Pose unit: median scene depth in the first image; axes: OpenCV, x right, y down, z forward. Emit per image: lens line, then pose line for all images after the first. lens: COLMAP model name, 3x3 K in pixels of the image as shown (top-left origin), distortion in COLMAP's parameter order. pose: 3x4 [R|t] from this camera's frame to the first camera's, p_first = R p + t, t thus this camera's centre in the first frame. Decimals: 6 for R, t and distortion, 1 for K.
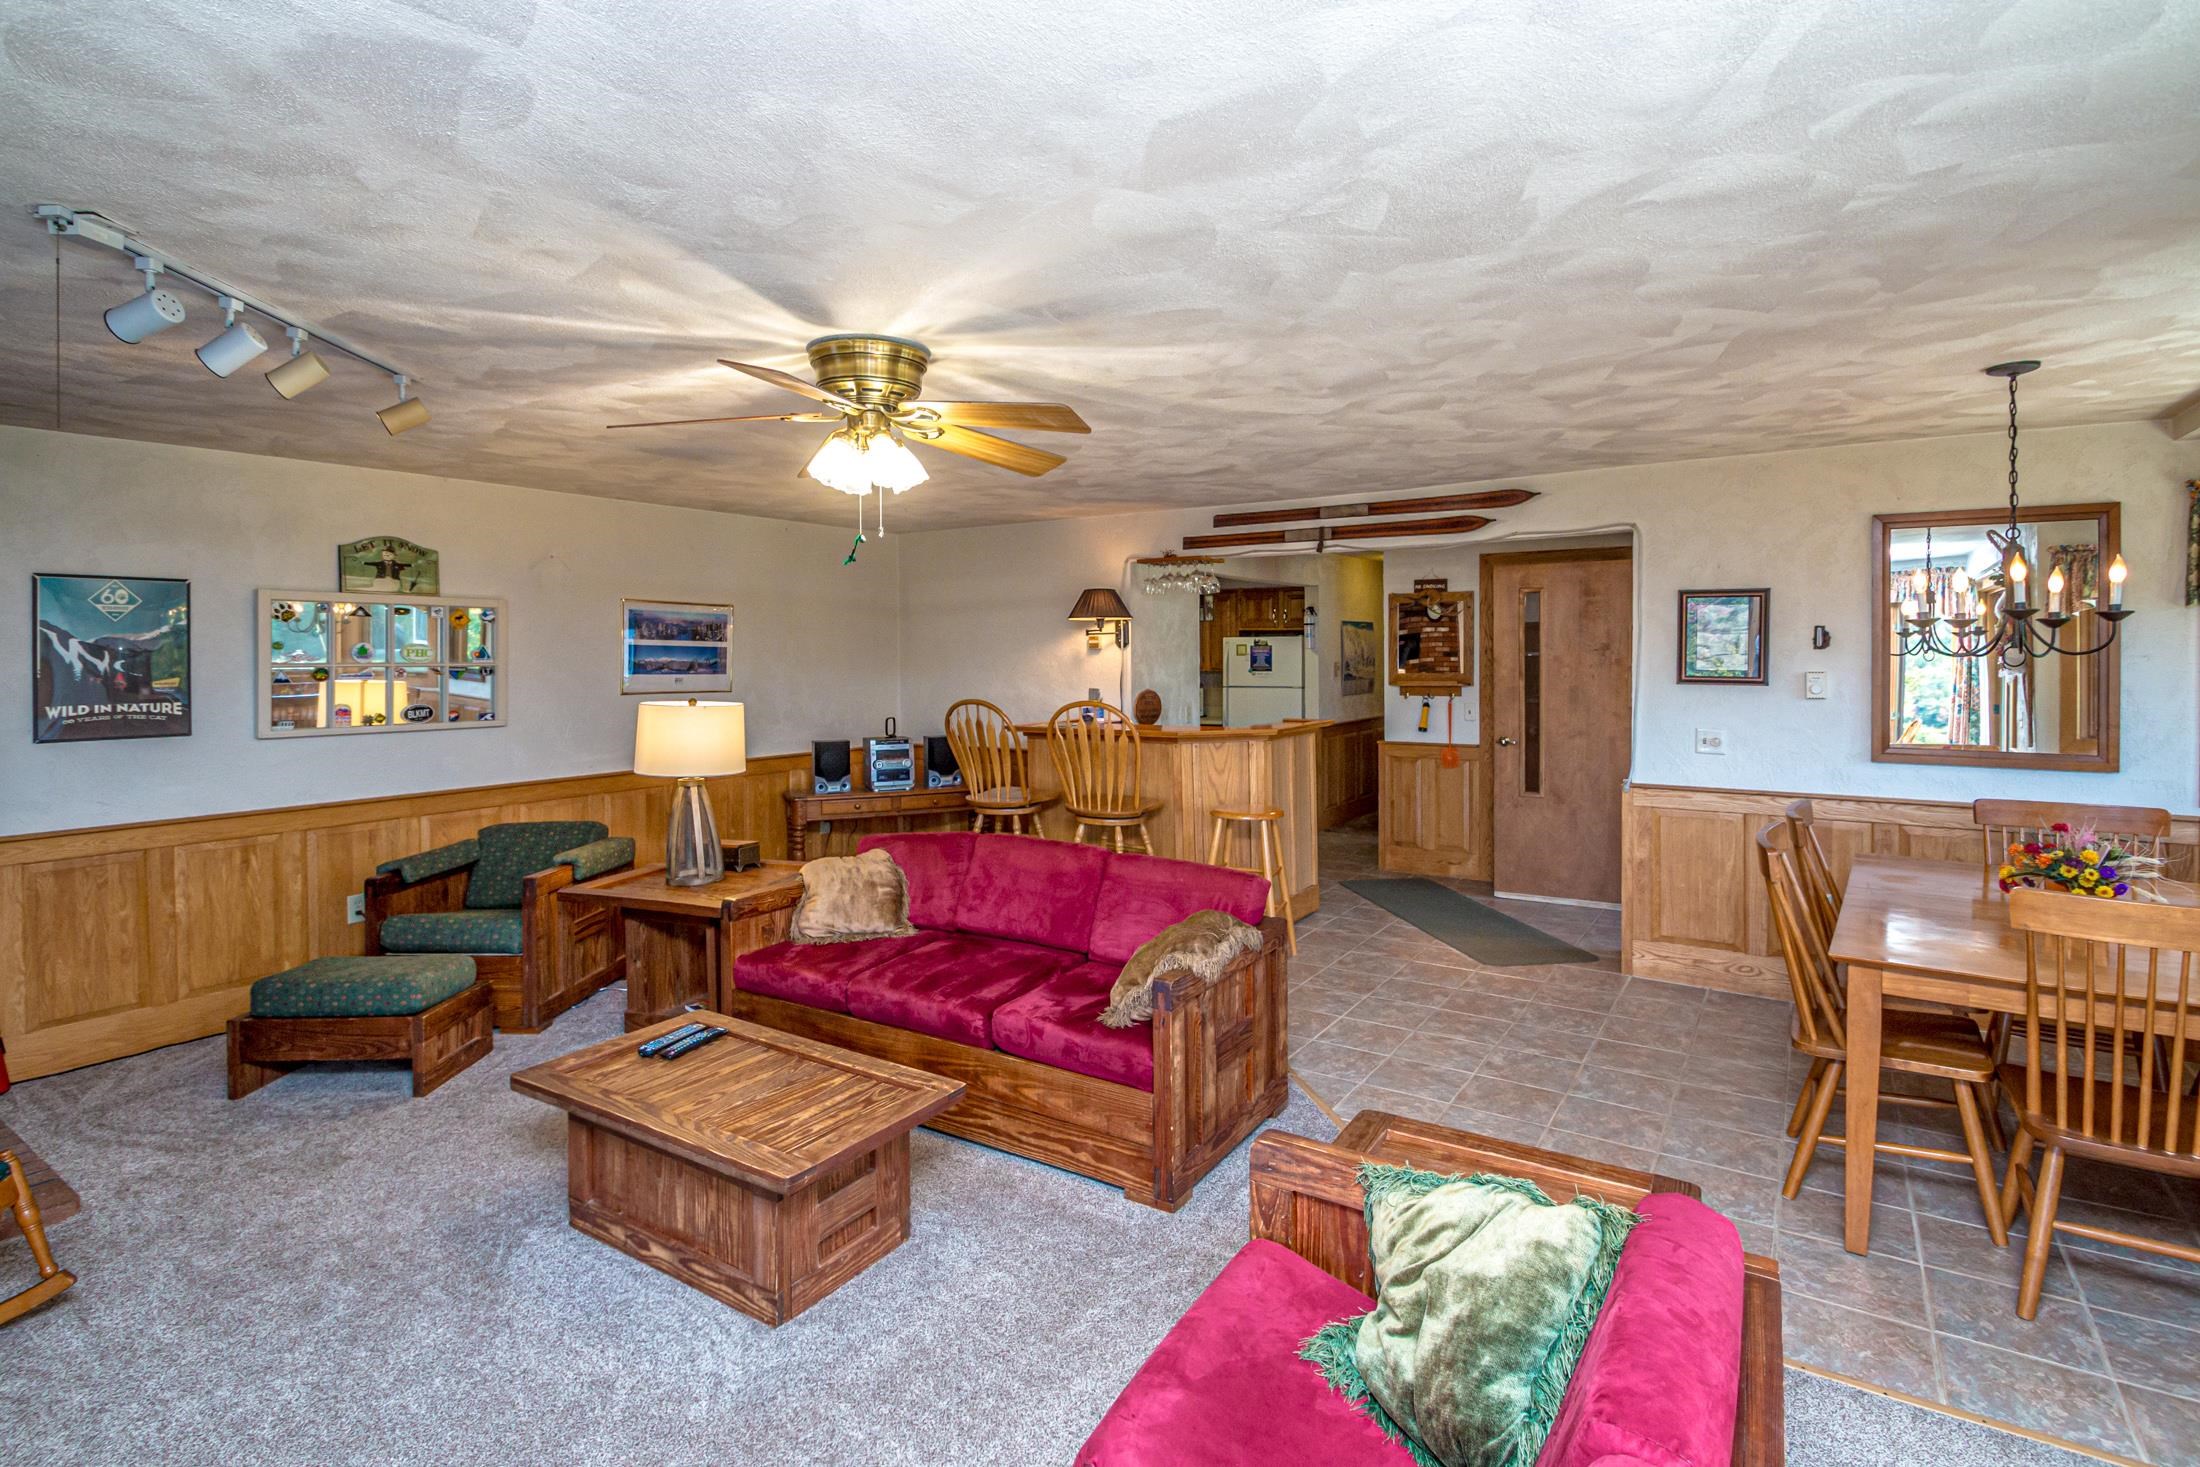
lens RADIAL K [[1085.0, 0, 1084.5], [0, 1085.0, 657.7], [0, 0, 1]] dist [-0.002902, -0.001772]
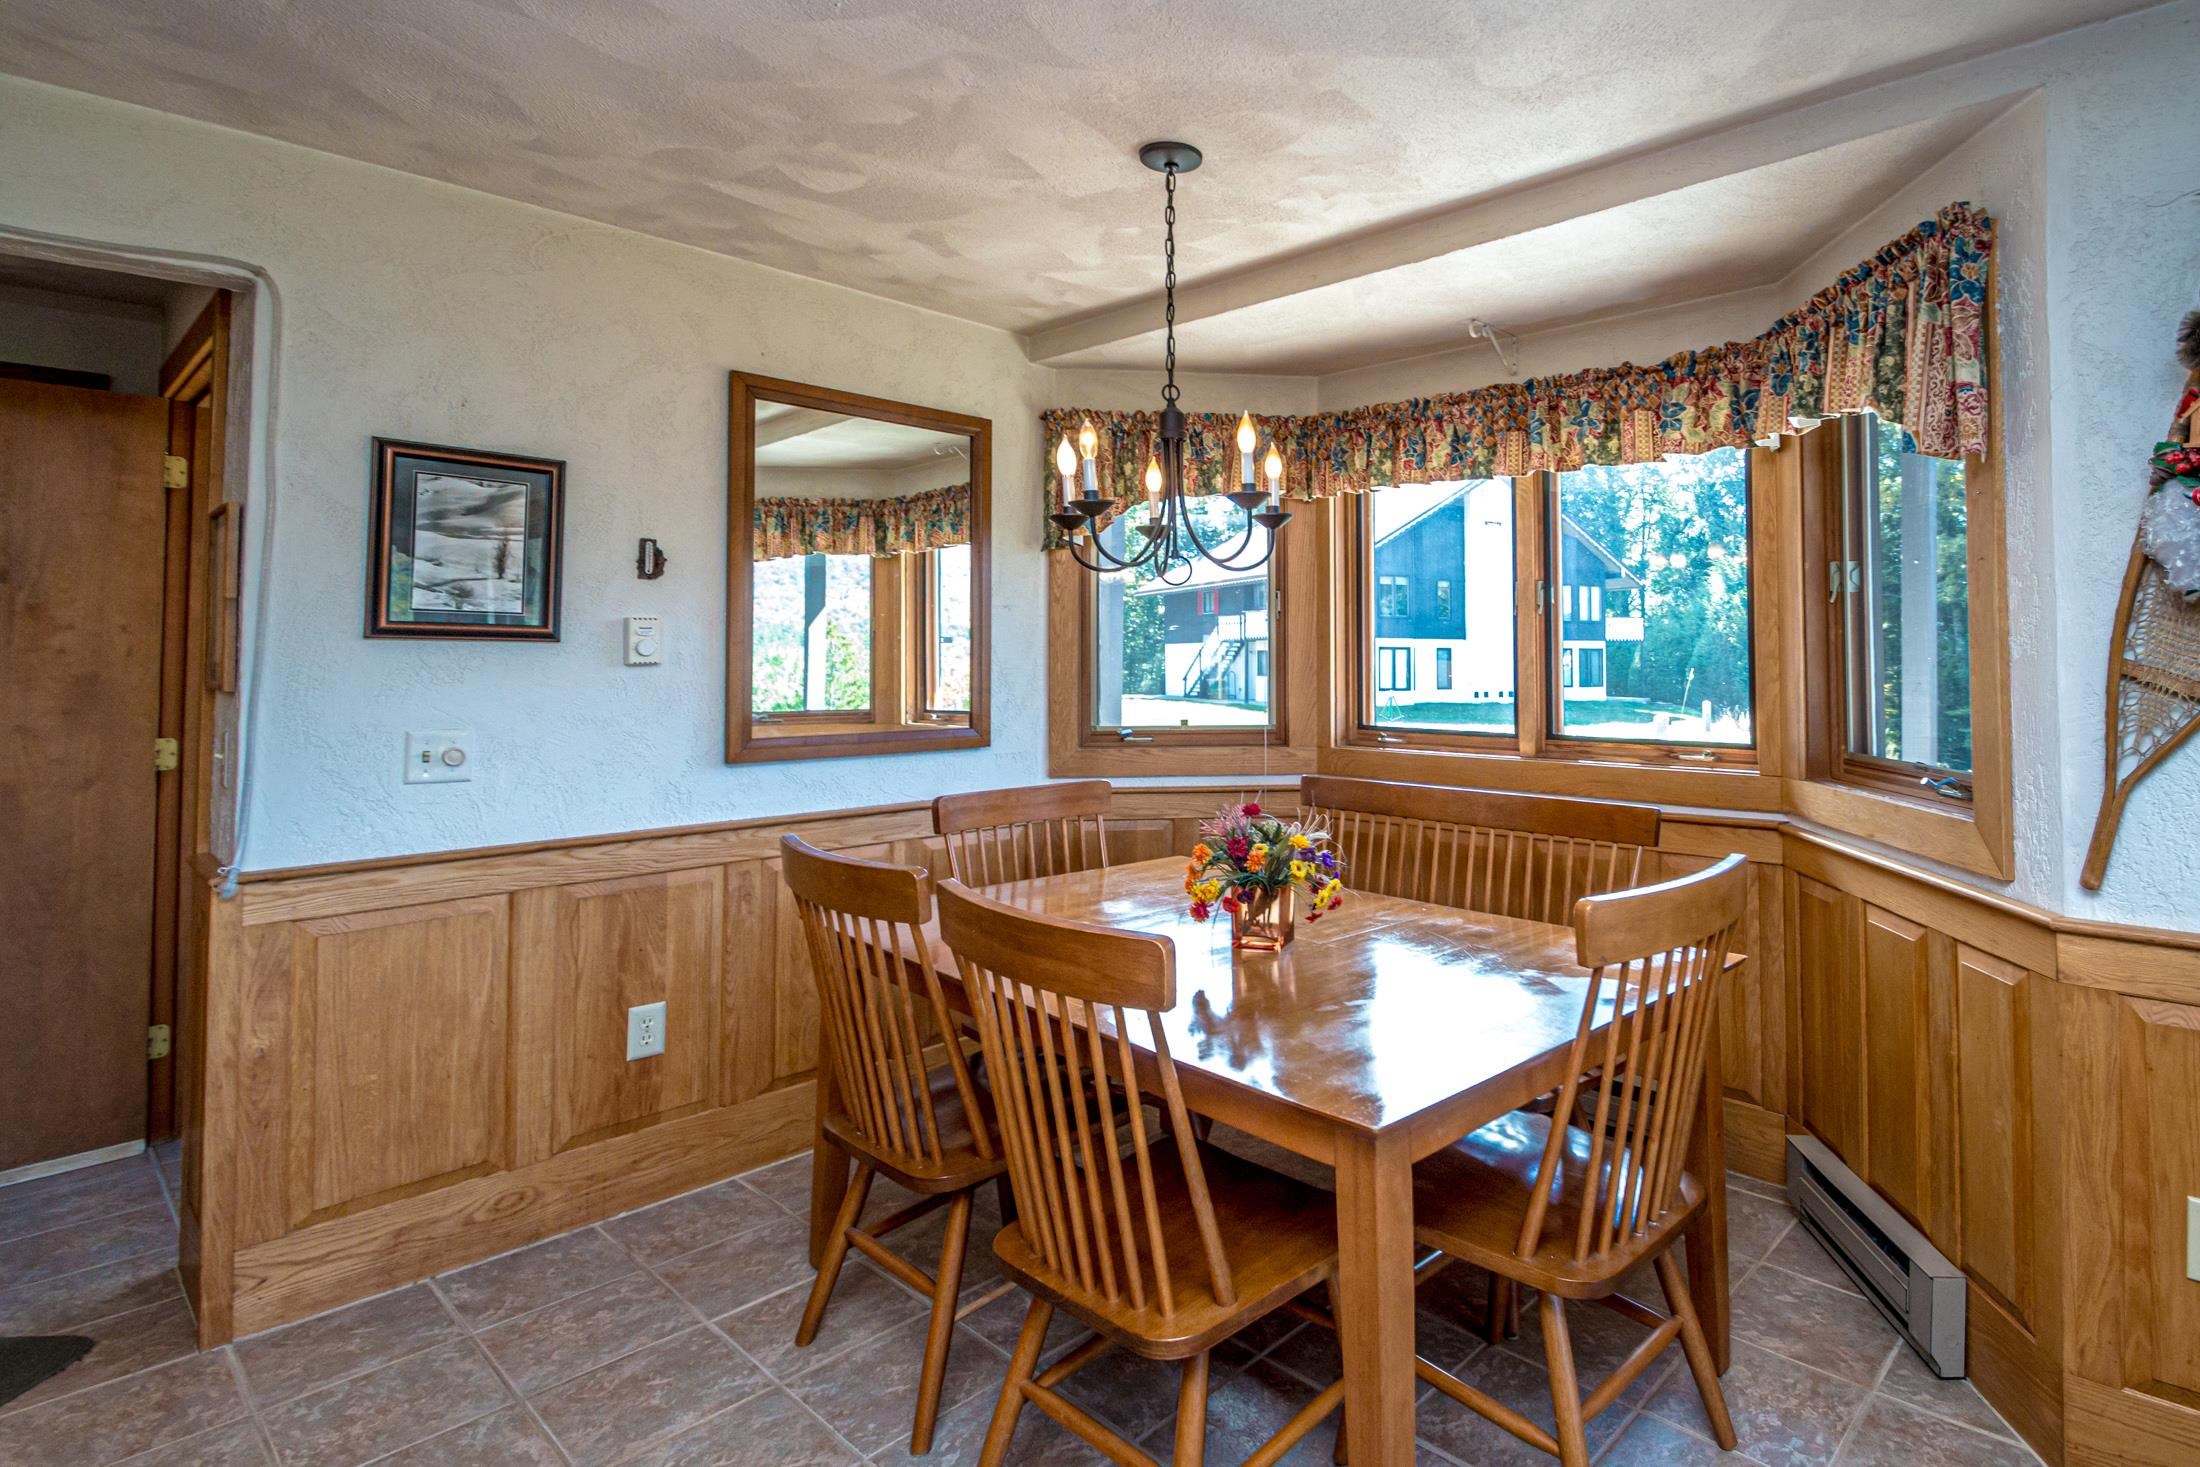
lens RADIAL K [[1056.1, 0, 1298.5], [0, 1056.1, 644.7], [0, 0, 1]] dist [-0.002371, -0.000701]
pose [[0.075812, 0.013671, 0.997028, 0.129963], [0.007064, 0.999874, -0.014247, 0.036009], [-0.997097, 0.008123, 0.075706, 0.571654]]
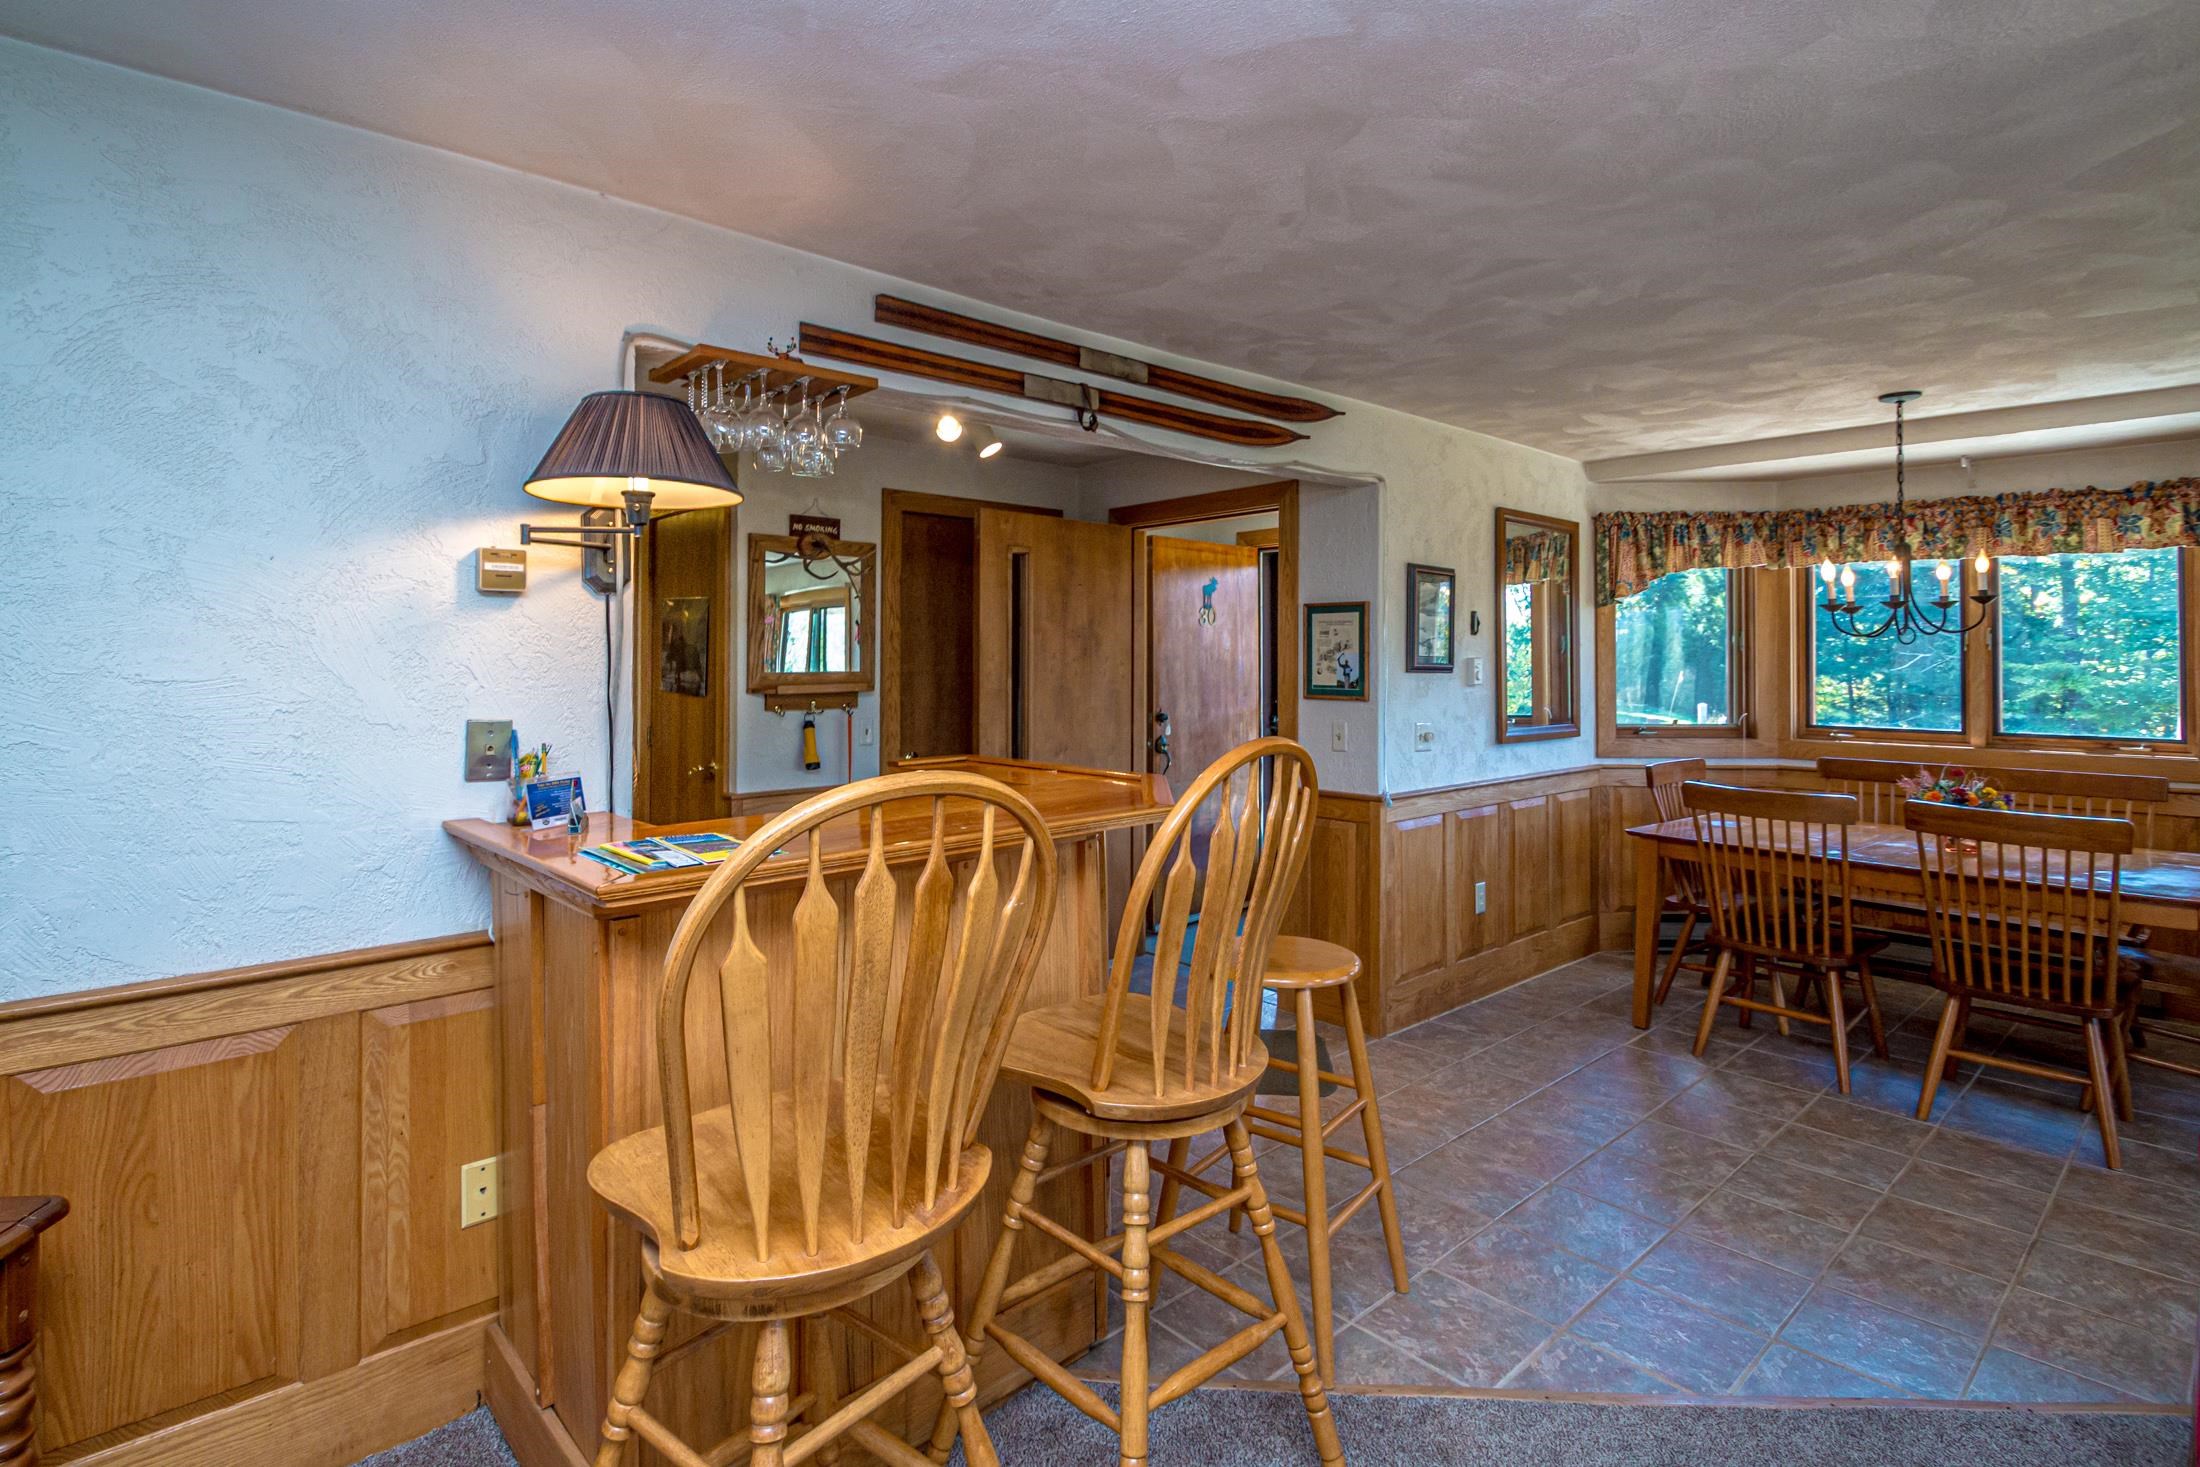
lens RADIAL K [[1085.0, 0, 1084.5], [0, 1085.0, 657.7], [0, 0, 1]] dist [-0.002902, -0.001772]
pose [[0.217437, 0.005898, 0.976056, -0.348742], [0.006411, 0.999952, -0.007471, 0.017506], [-0.976053, 0.007882, 0.217389, 1.066913]]
